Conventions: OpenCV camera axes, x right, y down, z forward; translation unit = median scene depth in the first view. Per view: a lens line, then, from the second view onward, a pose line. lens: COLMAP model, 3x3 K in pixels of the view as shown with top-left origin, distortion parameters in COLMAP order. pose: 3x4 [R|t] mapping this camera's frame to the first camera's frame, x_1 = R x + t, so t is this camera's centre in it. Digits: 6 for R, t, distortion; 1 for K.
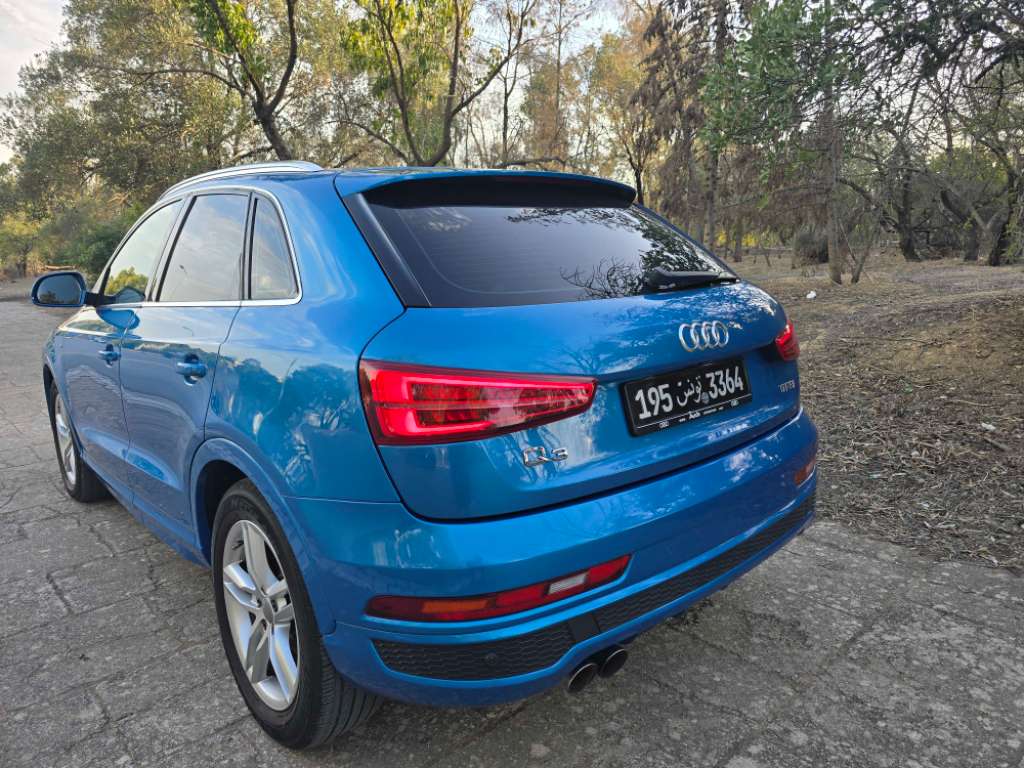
lens RADIAL K [[692.2, 0, 507.8], [0, 692.2, 371.7], [0, 0, 1]] dist [0.061417, -0.039084]
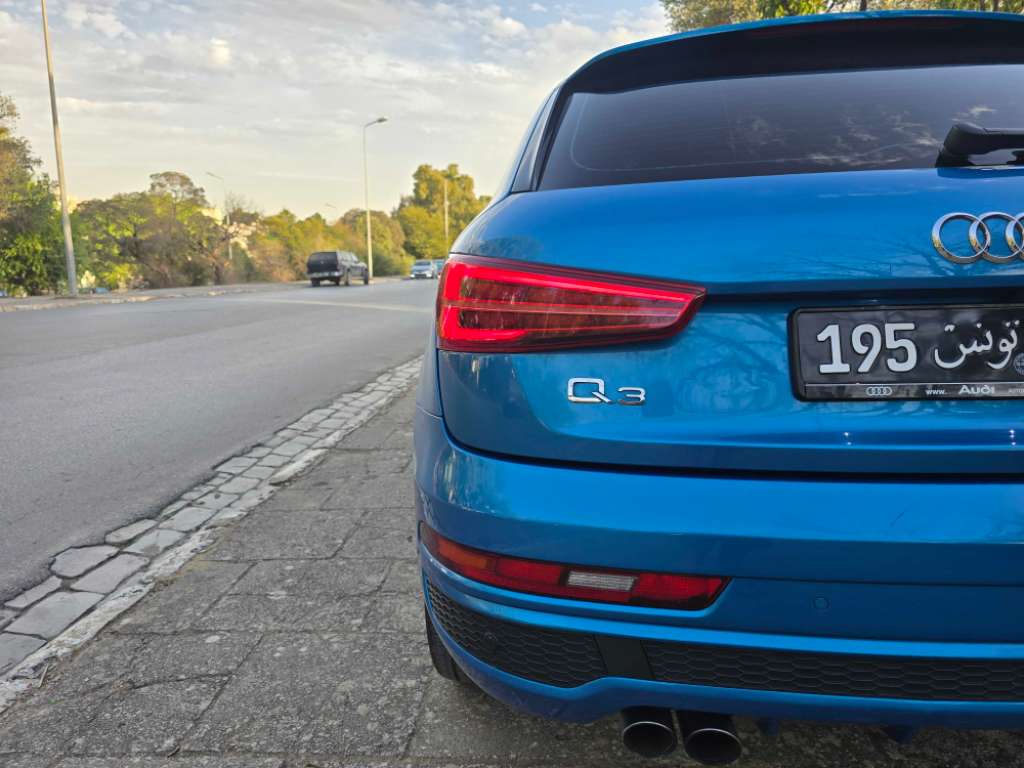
lens RADIAL K [[692.2, 0, 515.5], [0, 692.2, 376.3], [0, 0, 1]] dist [0.061417, -0.039084]
pose [[0.706333, 0.126879, -0.696416, 0.388407], [-0.123724, 0.990790, 0.055026, 0.065479], [0.696983, 0.047297, 0.715526, 0.367348]]
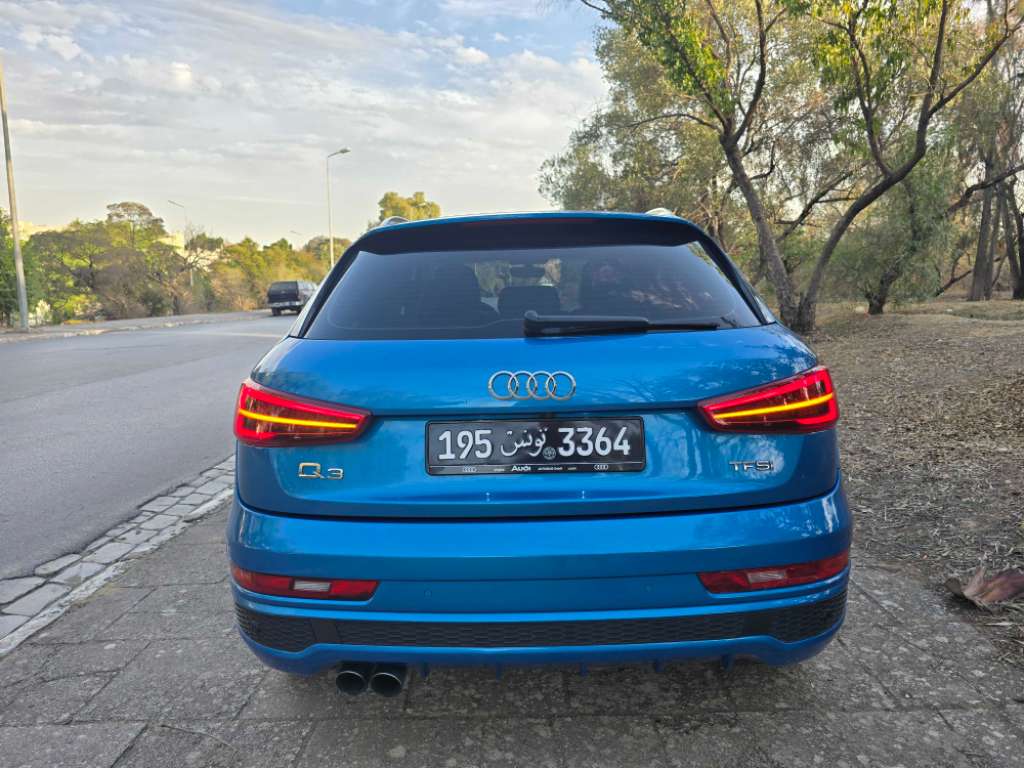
lens RADIAL K [[692.2, 0, 516.0], [0, 692.2, 391.7], [0, 0, 1]] dist [0.061417, -0.039084]
pose [[0.737385, 0.110201, -0.666423, 0.858090], [-0.115119, 0.992671, 0.036772, -0.071735], [0.665591, 0.049603, 0.744667, 0.298085]]
